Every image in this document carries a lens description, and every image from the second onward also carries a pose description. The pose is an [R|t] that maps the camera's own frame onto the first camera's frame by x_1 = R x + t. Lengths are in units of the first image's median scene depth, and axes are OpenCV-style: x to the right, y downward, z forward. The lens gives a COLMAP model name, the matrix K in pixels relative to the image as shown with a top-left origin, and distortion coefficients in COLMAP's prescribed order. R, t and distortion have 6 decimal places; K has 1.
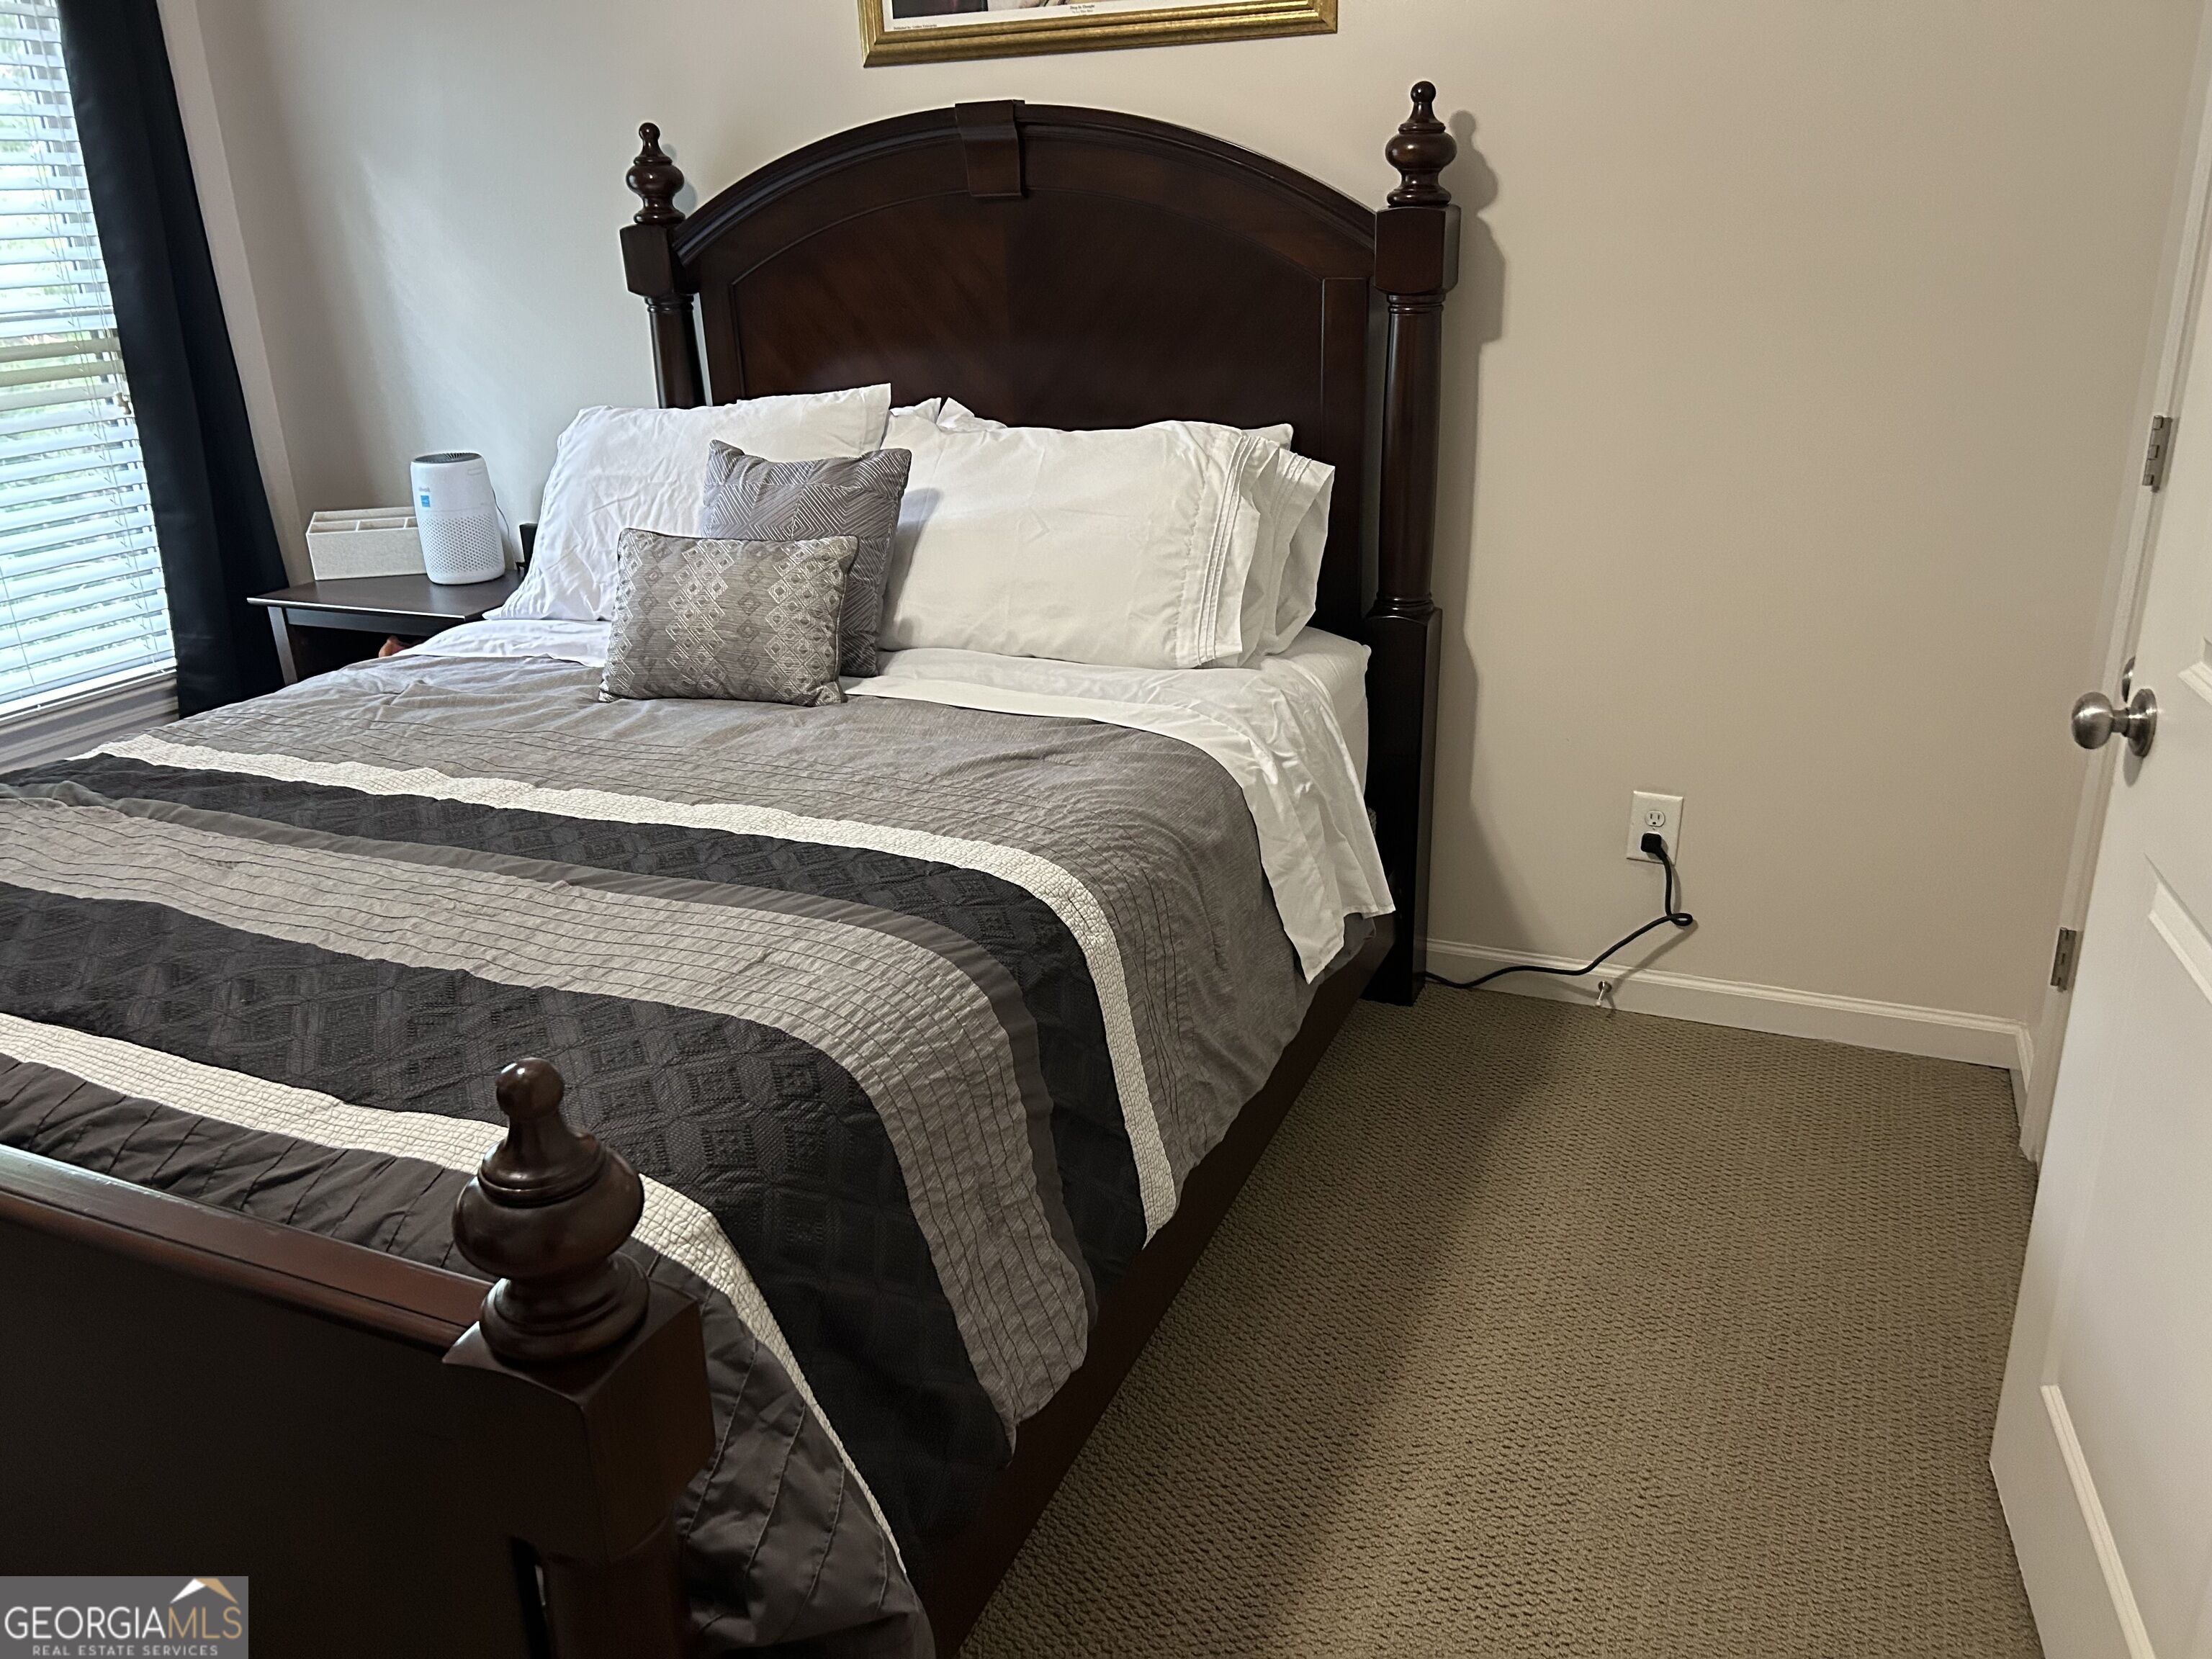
lens RADIAL K [[1667.2, 0, 1124.2], [0, 1667.2, 833.3], [0, 0, 1]] dist [0.044637, -0.050833]
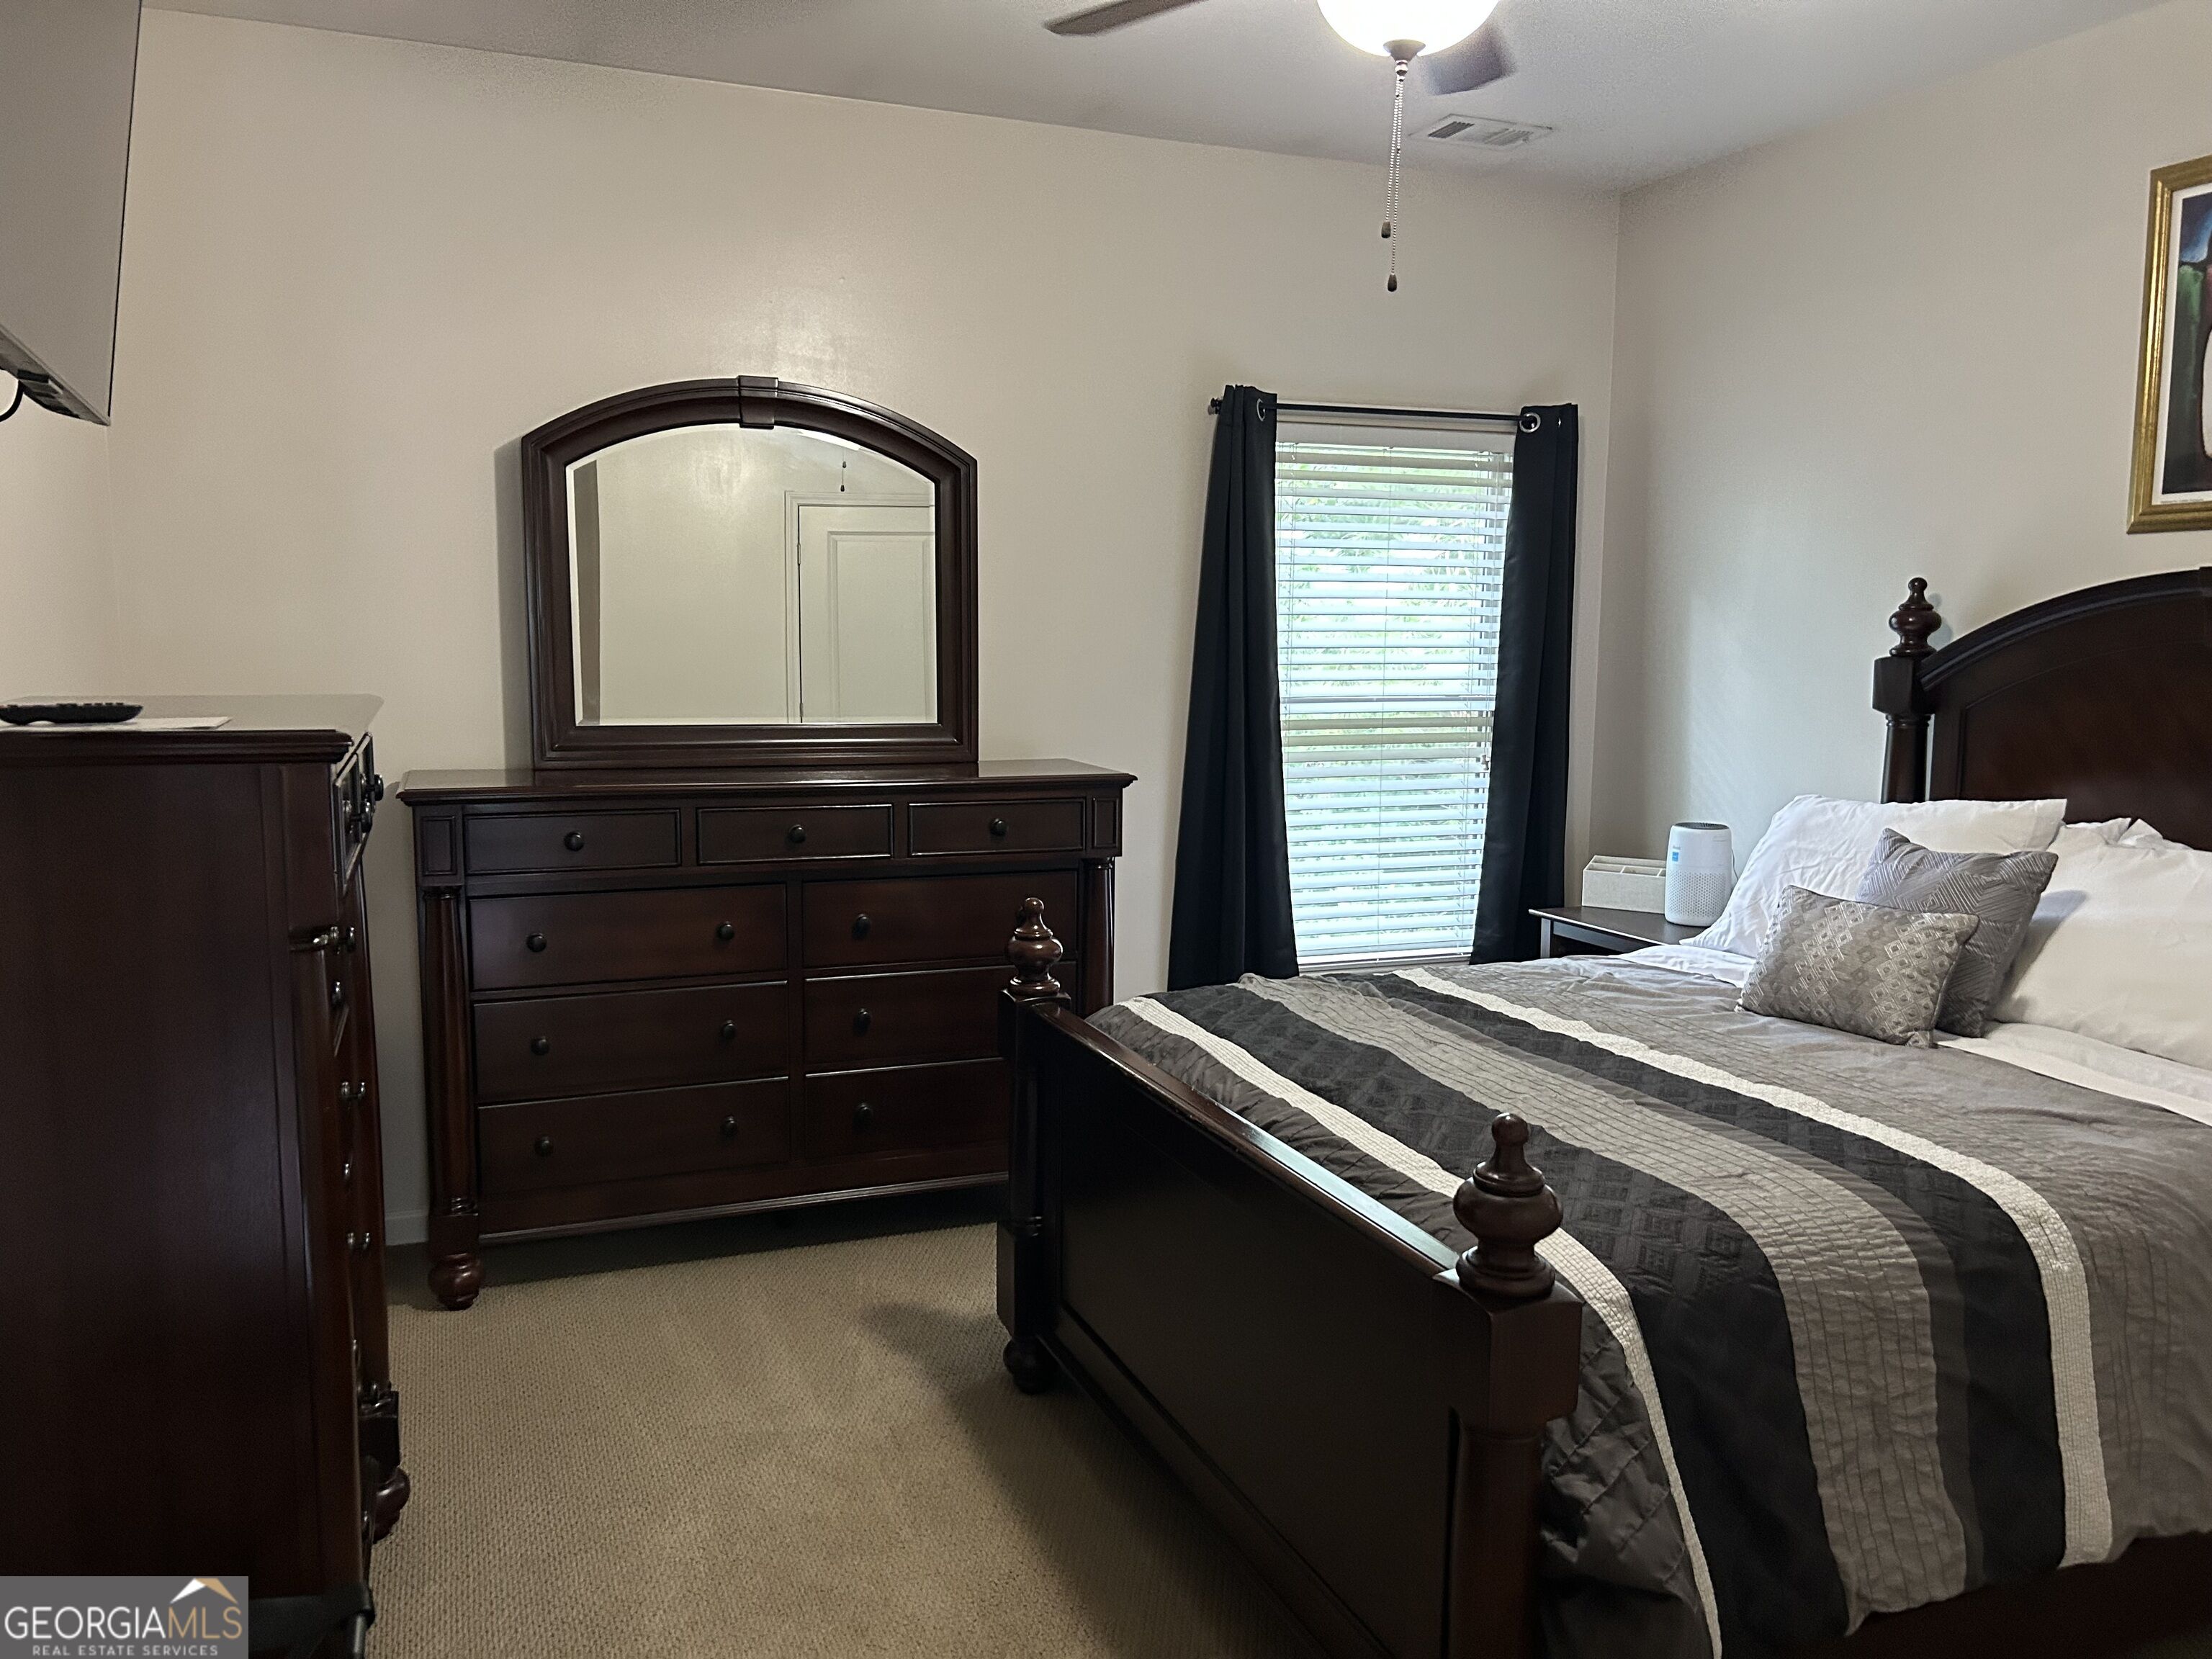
lens RADIAL K [[1667.2, 0, 1095.2], [0, 1667.2, 821.5], [0, 0, 1]] dist [0.044637, -0.050833]
pose [[0.707668, 0.114437, -0.697216, 0.248995], [-0.275328, 0.953454, -0.122961, 0.085288], [0.650692, 0.278978, 0.706237, -0.290531]]
